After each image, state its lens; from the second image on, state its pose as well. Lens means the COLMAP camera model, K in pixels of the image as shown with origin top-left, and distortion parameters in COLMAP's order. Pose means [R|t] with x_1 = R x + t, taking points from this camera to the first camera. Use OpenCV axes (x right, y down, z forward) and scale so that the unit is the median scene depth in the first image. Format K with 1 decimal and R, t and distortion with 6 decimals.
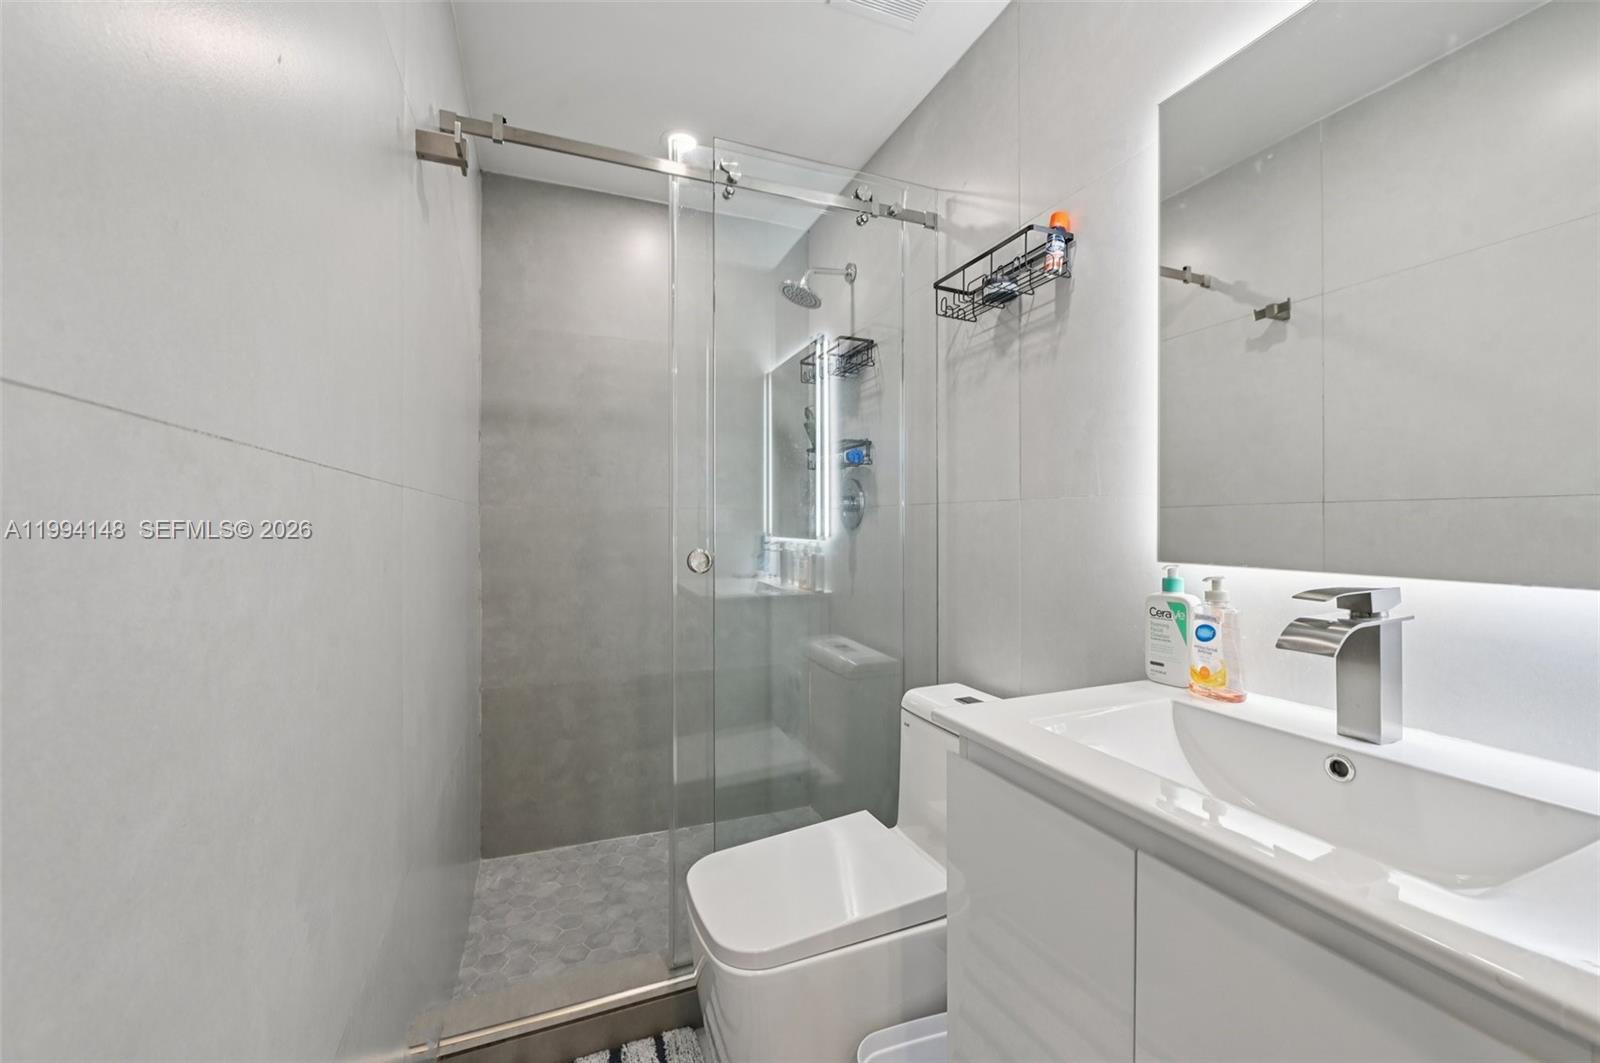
lens RADIAL K [[645.0, 0, 801.5], [0, 645.0, 522.5], [0, 0, 1]] dist [0.002484, -0.000238]
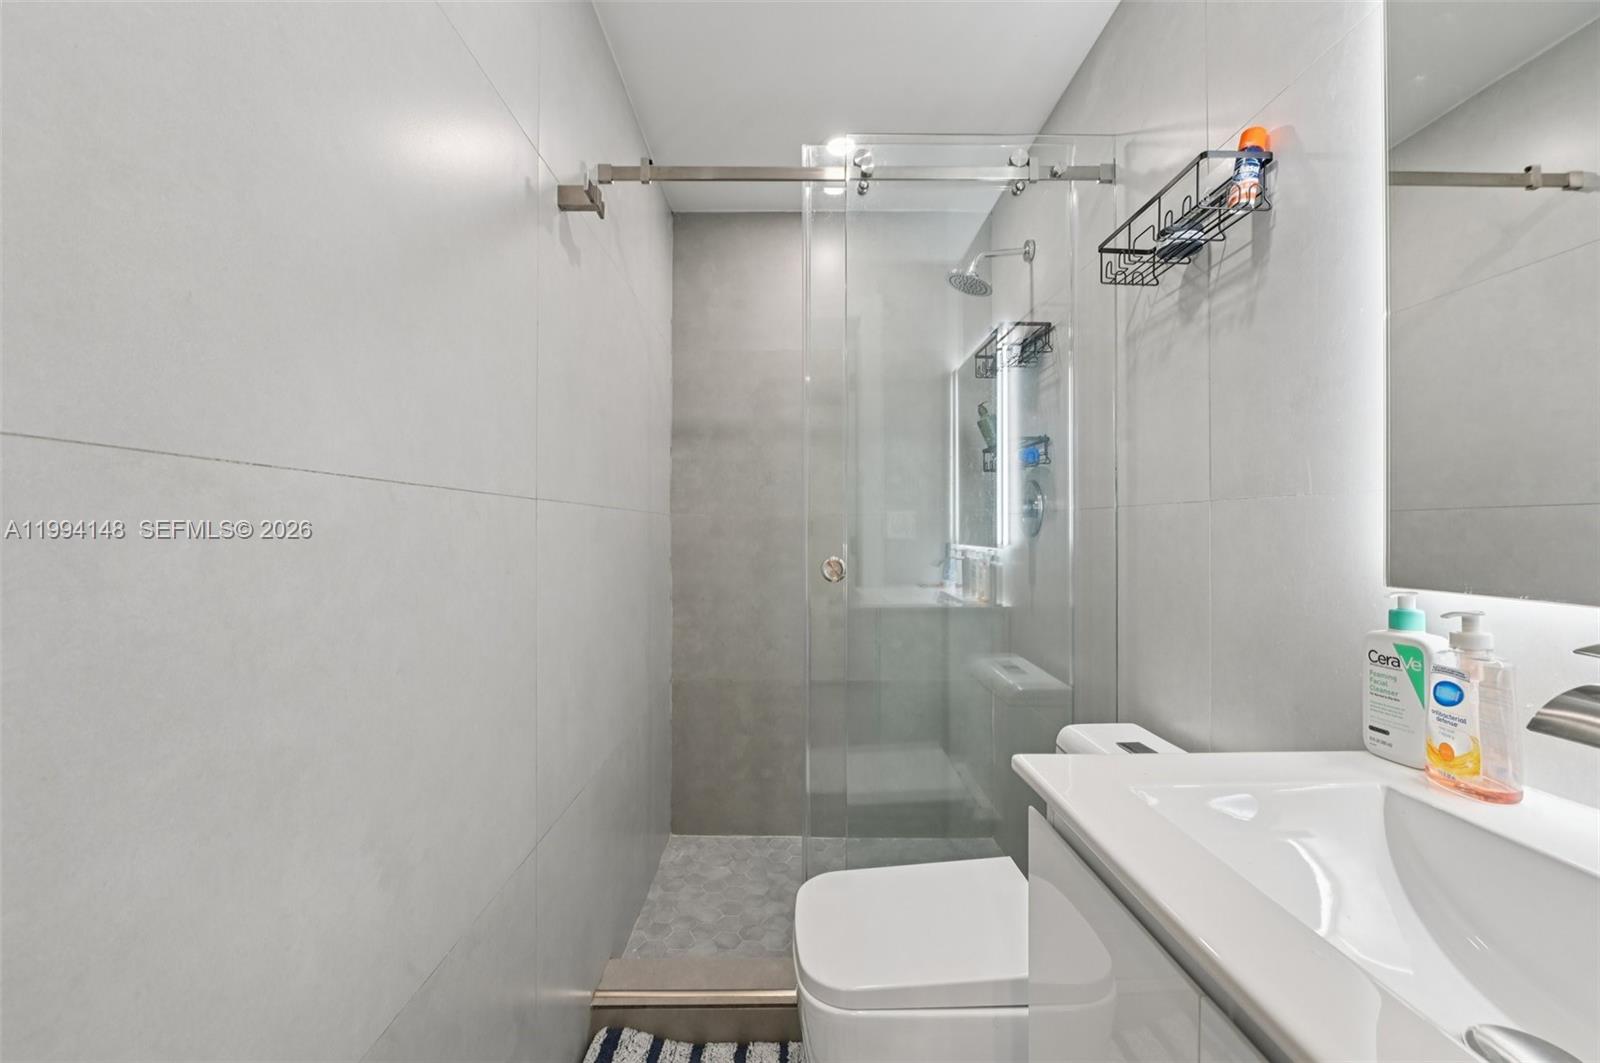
lens RADIAL K [[643.0, 0, 802.3], [0, 643.0, 525.8], [0, 0, 1]] dist [0.002261, -0.002248]
pose [[0.928671, -0.002062, -0.370898, 0.140695], [0.000835, 0.999994, -0.003470, -0.002352], [0.370903, 0.002913, 0.928667, 0.067697]]
